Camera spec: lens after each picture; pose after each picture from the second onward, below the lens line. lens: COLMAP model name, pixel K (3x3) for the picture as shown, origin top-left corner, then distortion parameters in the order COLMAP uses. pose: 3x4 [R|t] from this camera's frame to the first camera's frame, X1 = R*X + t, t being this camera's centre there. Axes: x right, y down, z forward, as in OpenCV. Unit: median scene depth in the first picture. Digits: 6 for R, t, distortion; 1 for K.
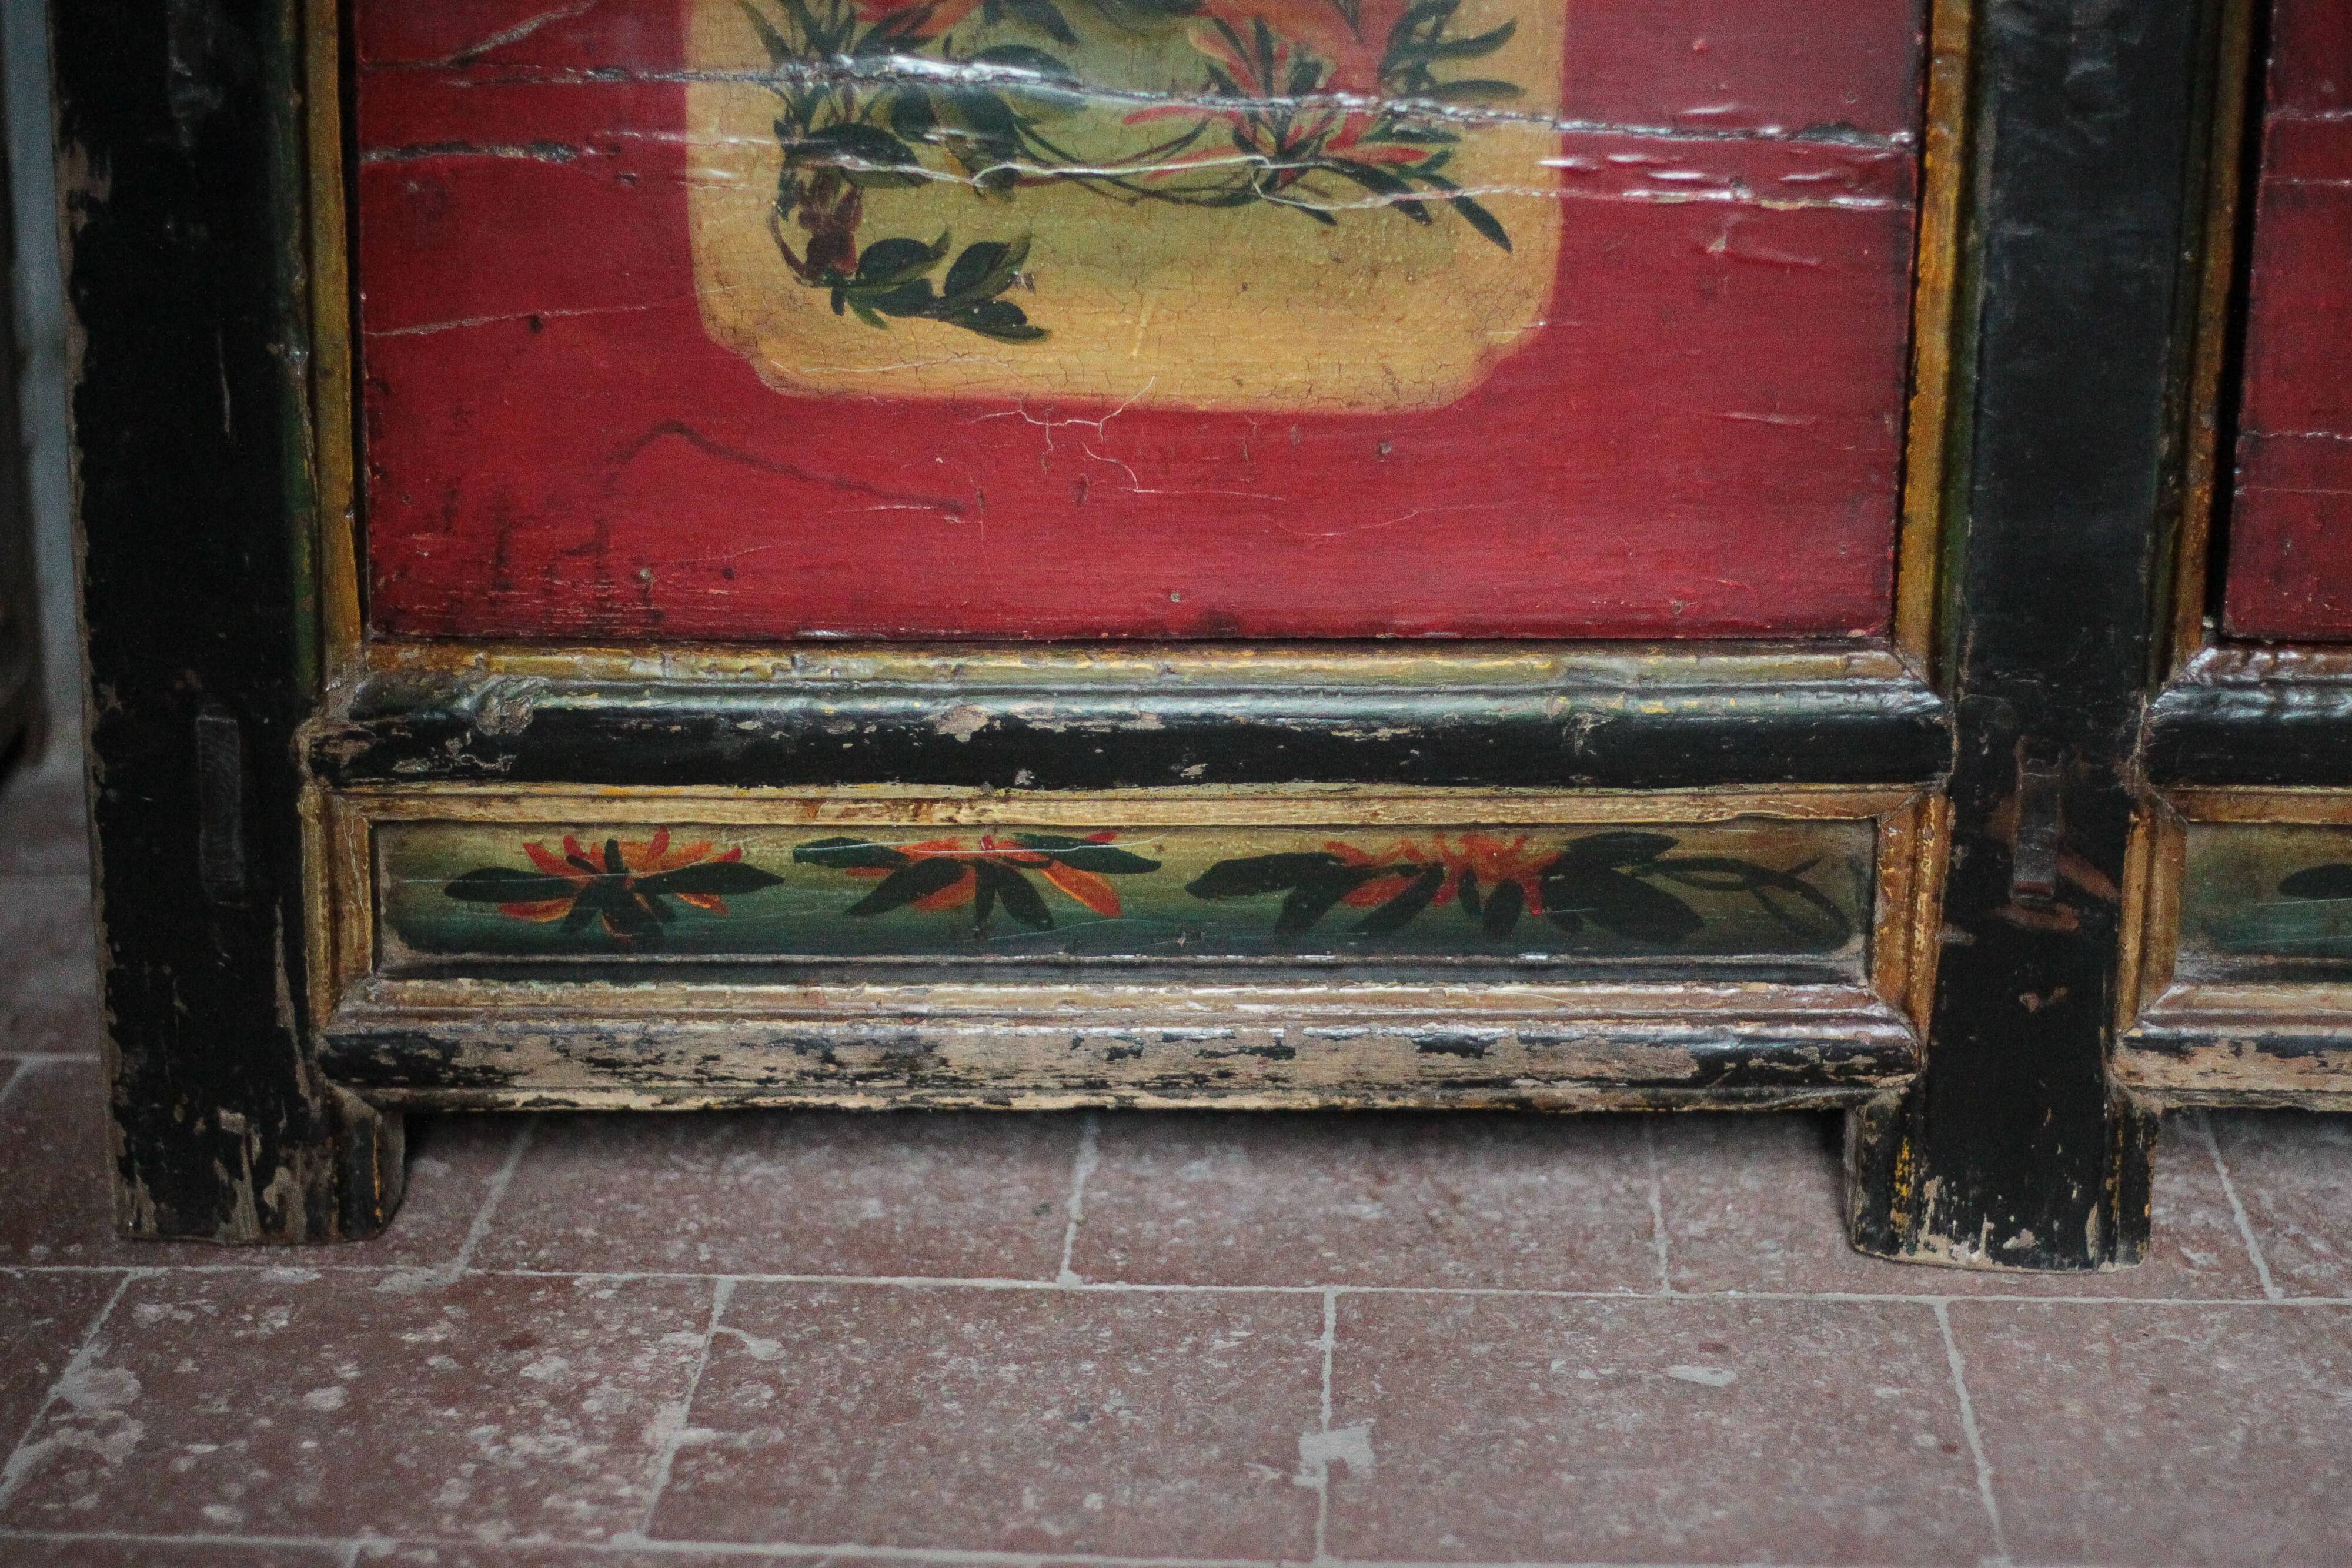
lens RADIAL K [[4602.8, 0, 1176.0], [0, 4602.8, 784.0], [0, 0, 1]] dist [-0.133837, 0.108233]
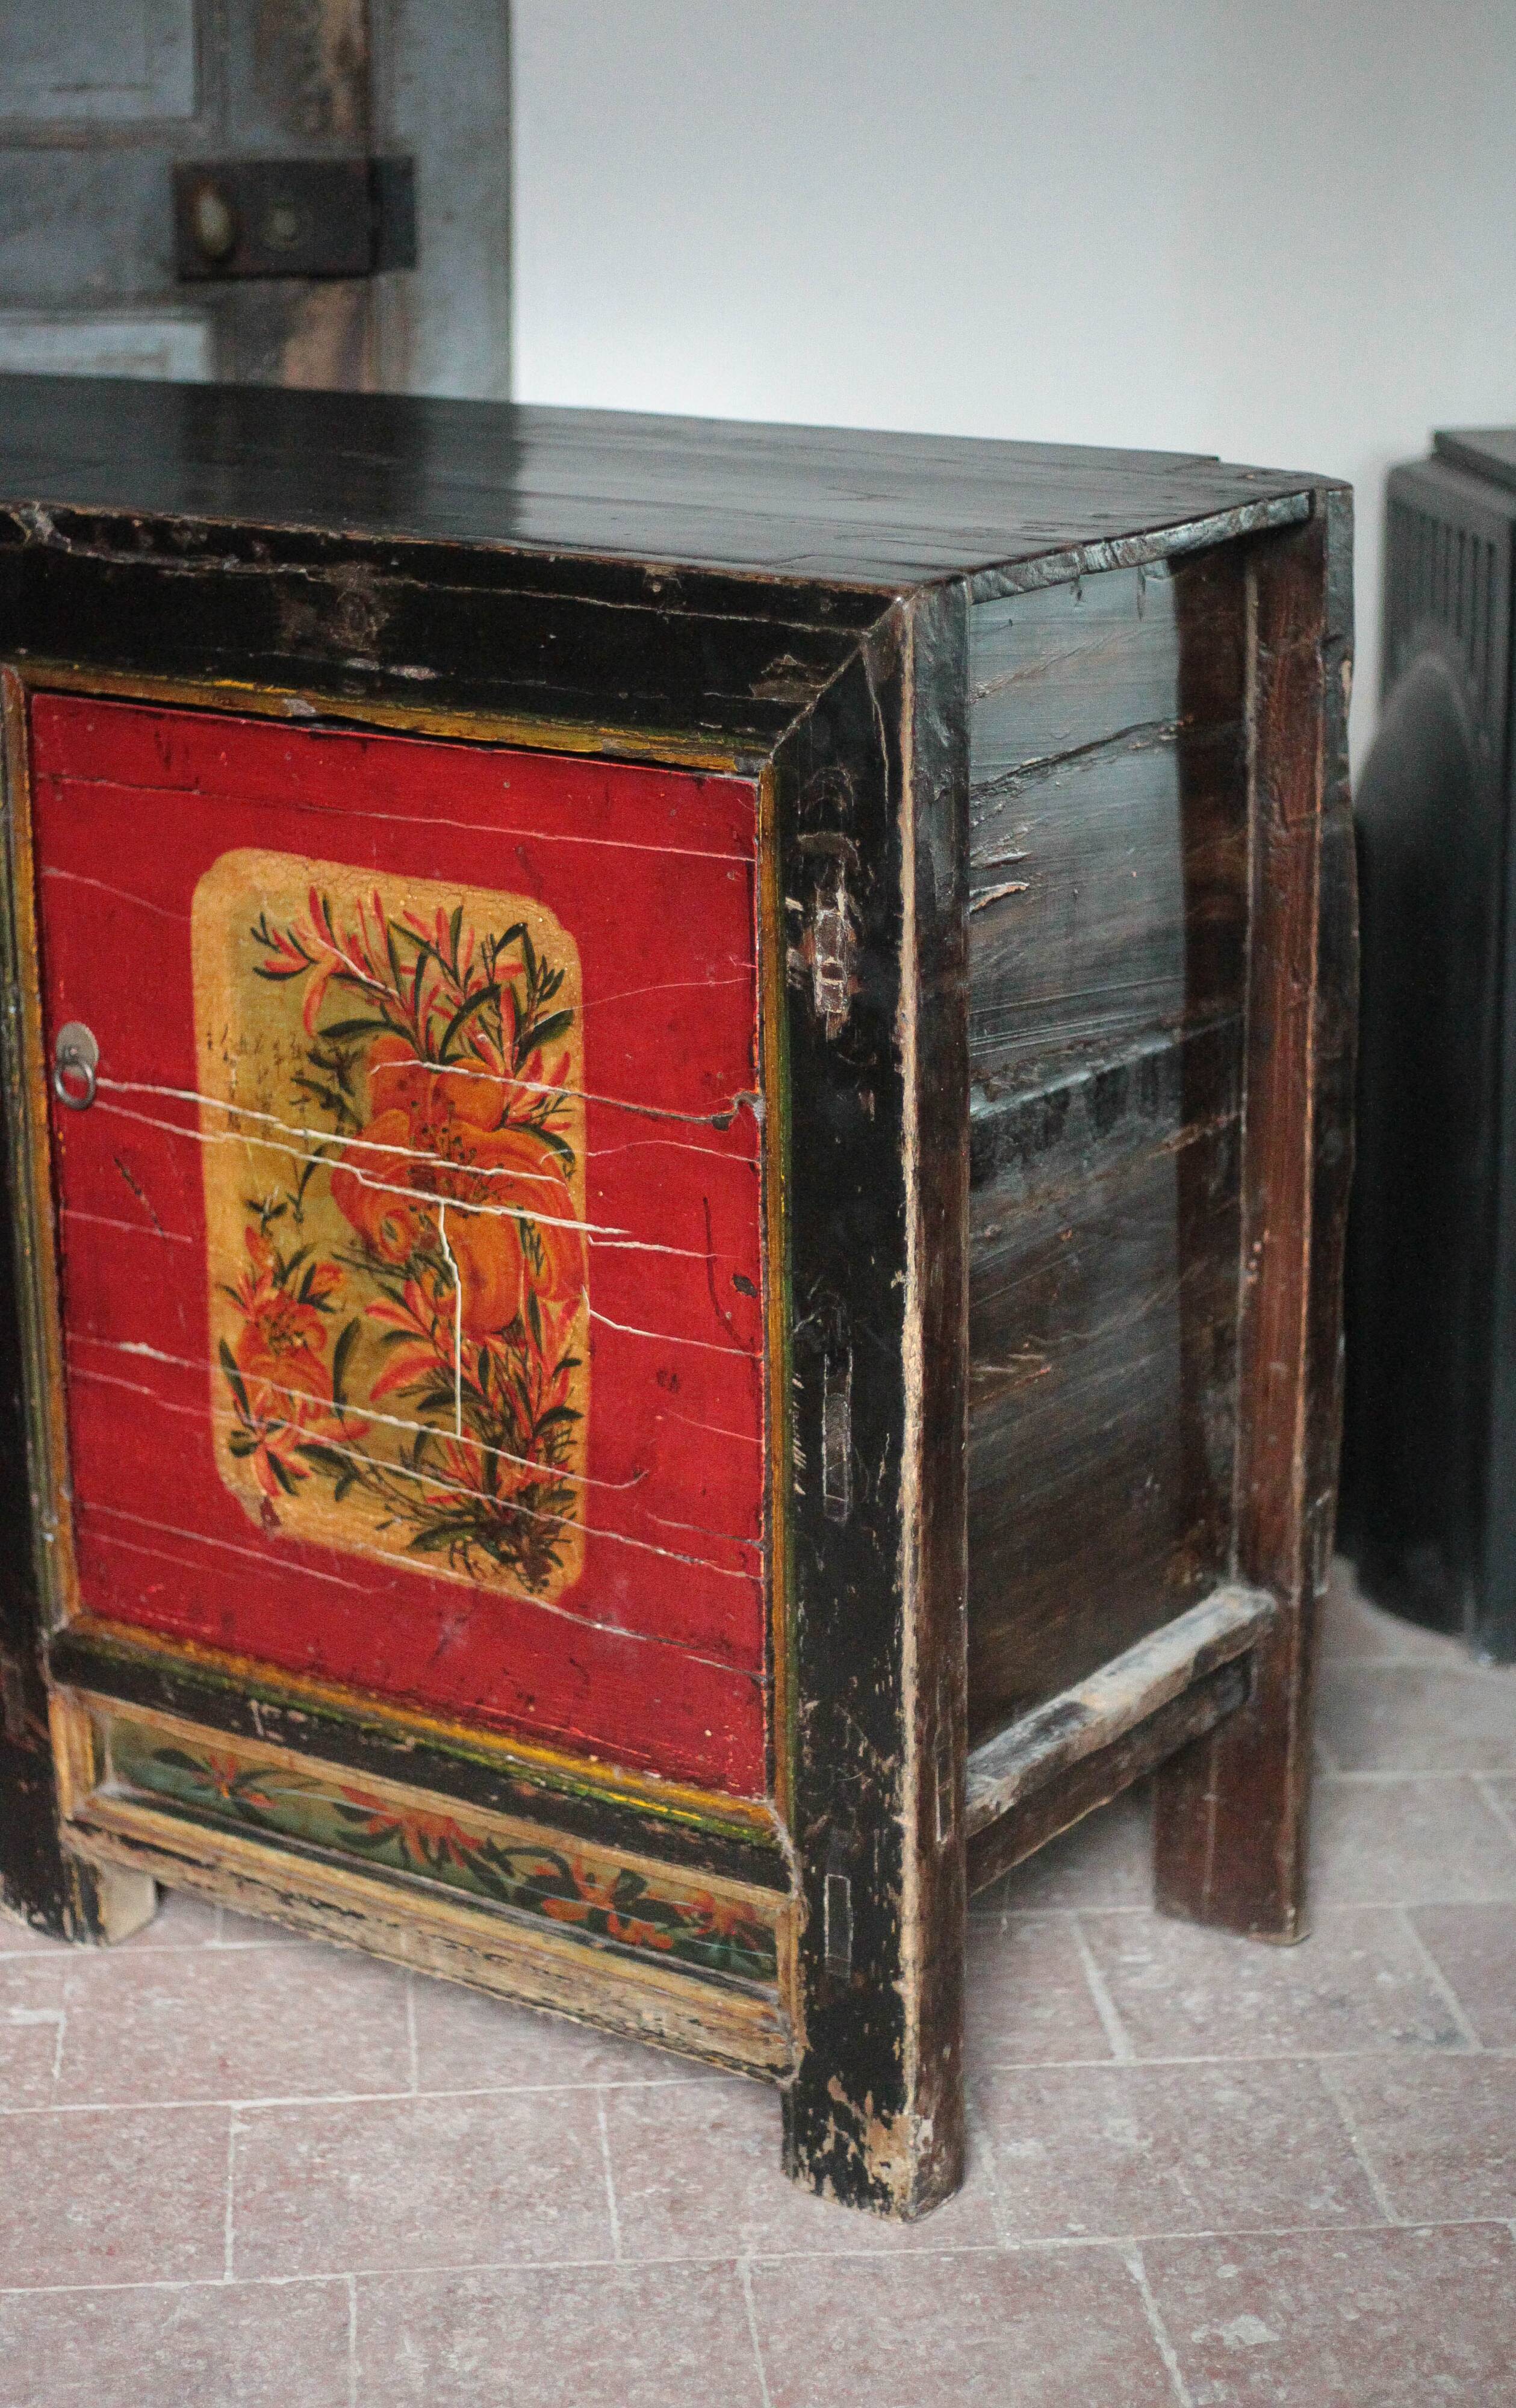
lens RADIAL K [[4702.6, 0, 722.0], [0, 4702.6, 1247.9], [0, 0, 1]] dist [-0.136677, 0.012031]
pose [[0.831640, 0.150610, -0.534502, 1.383789], [-0.154750, 0.987245, 0.037404, -0.277069], [0.533318, 0.051607, 0.844339, -0.429916]]
